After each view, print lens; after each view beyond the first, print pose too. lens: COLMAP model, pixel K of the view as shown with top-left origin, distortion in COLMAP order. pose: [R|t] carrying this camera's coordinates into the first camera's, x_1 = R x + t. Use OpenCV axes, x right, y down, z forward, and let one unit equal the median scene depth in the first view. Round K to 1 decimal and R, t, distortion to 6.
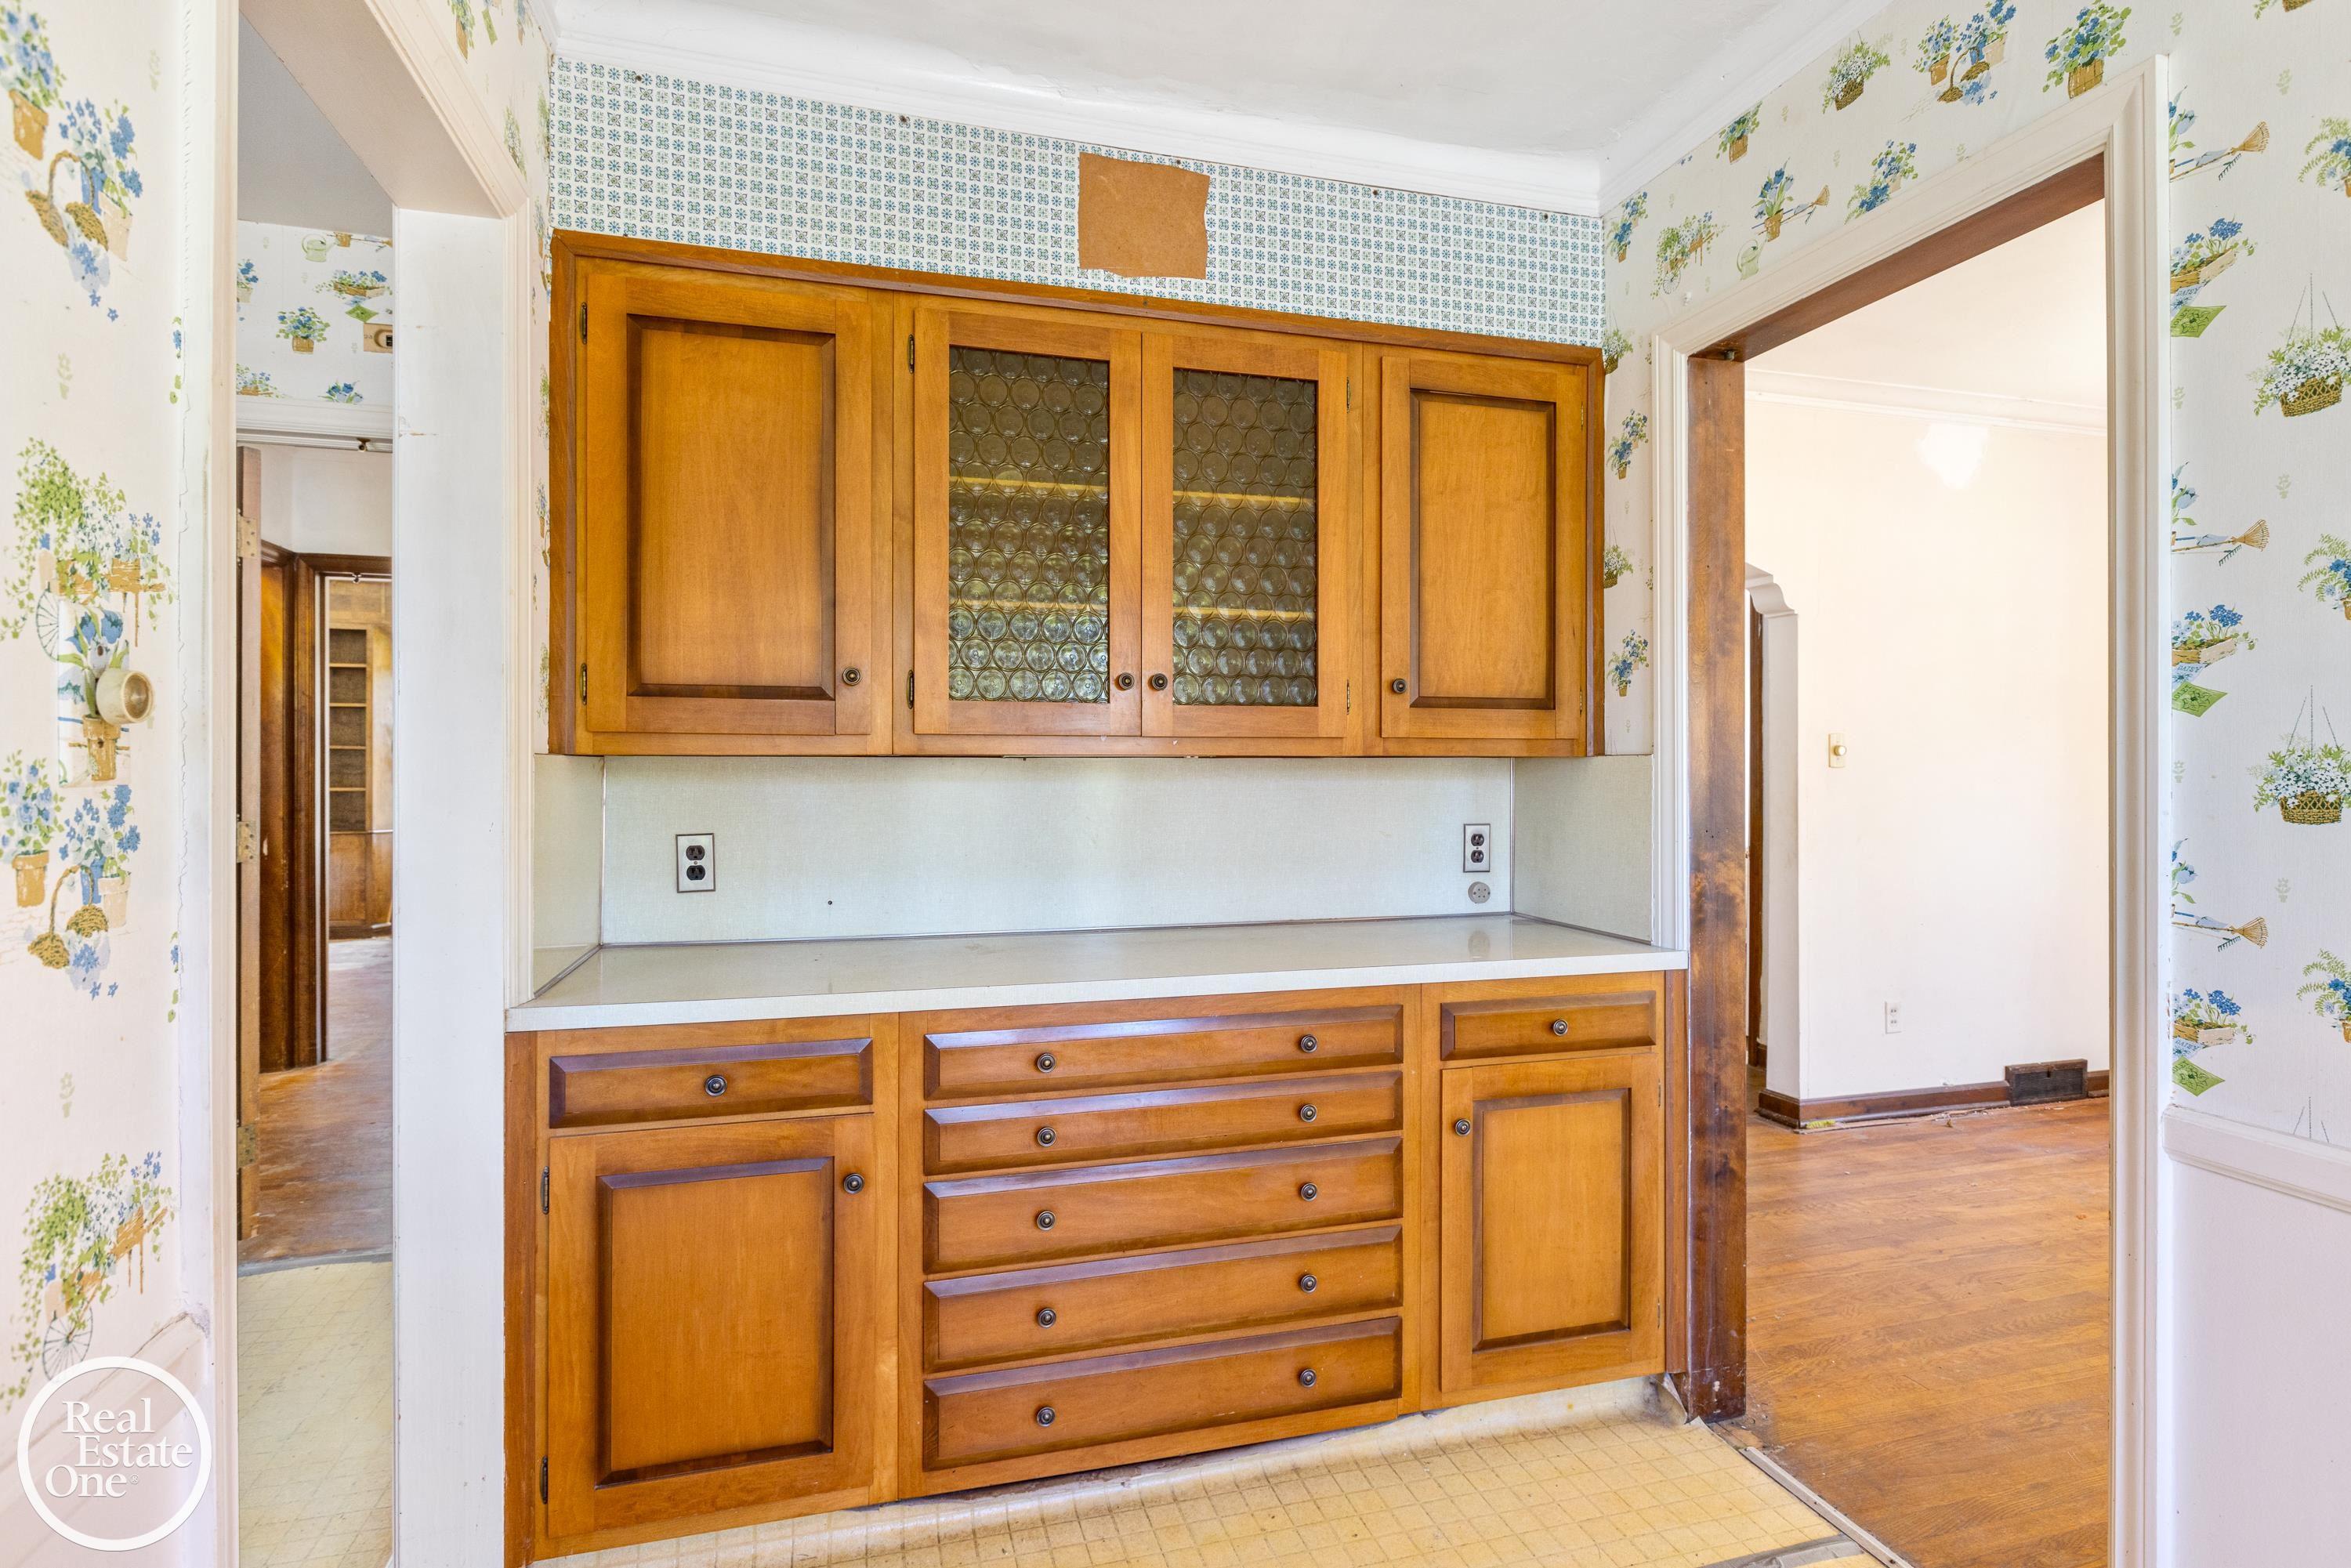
lens RADIAL K [[1179.6, 0, 1187.8], [0, 1179.6, 768.2], [0, 0, 1]] dist [0.003063, -0.000330]
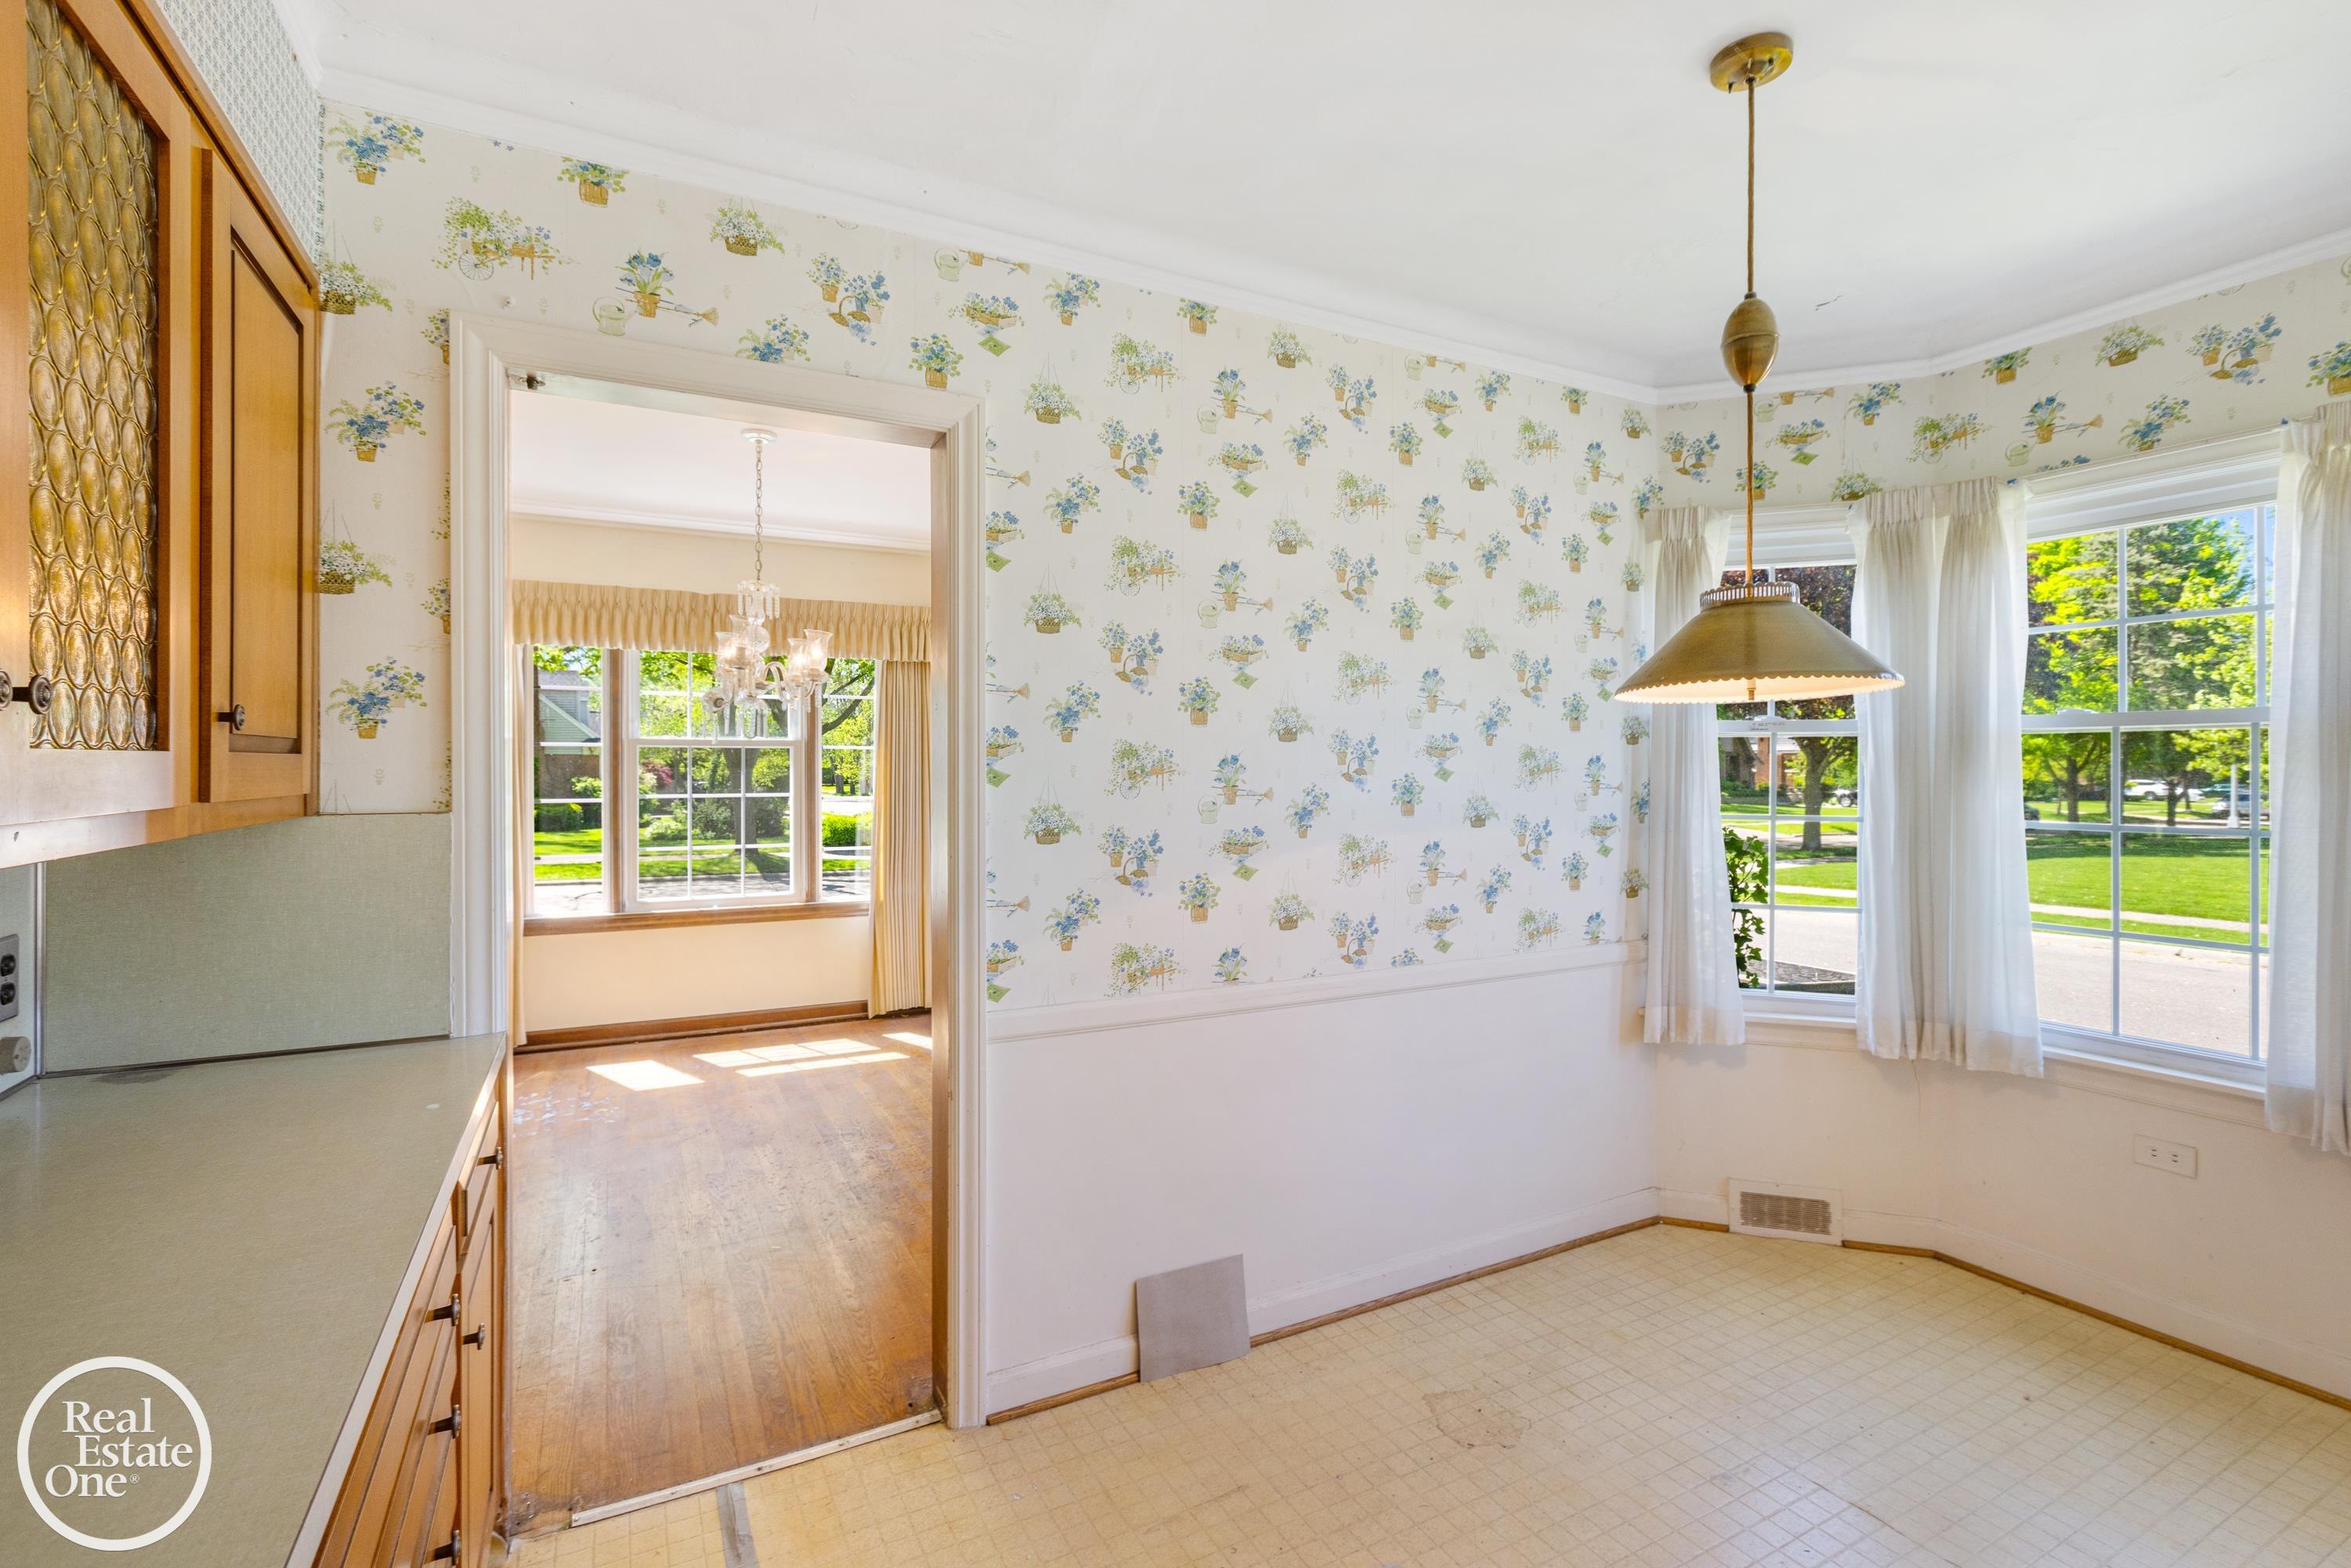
lens RADIAL K [[1068.7, 0, 1182.2], [0, 1068.7, 778.3], [0, 0, 1]] dist [0.002633, -0.001024]
pose [[-0.207484, -0.003464, 0.978232, -0.502491], [0.000600, 0.999993, 0.003668, -0.041617], [-0.978238, 0.001348, -0.207480, 0.700496]]
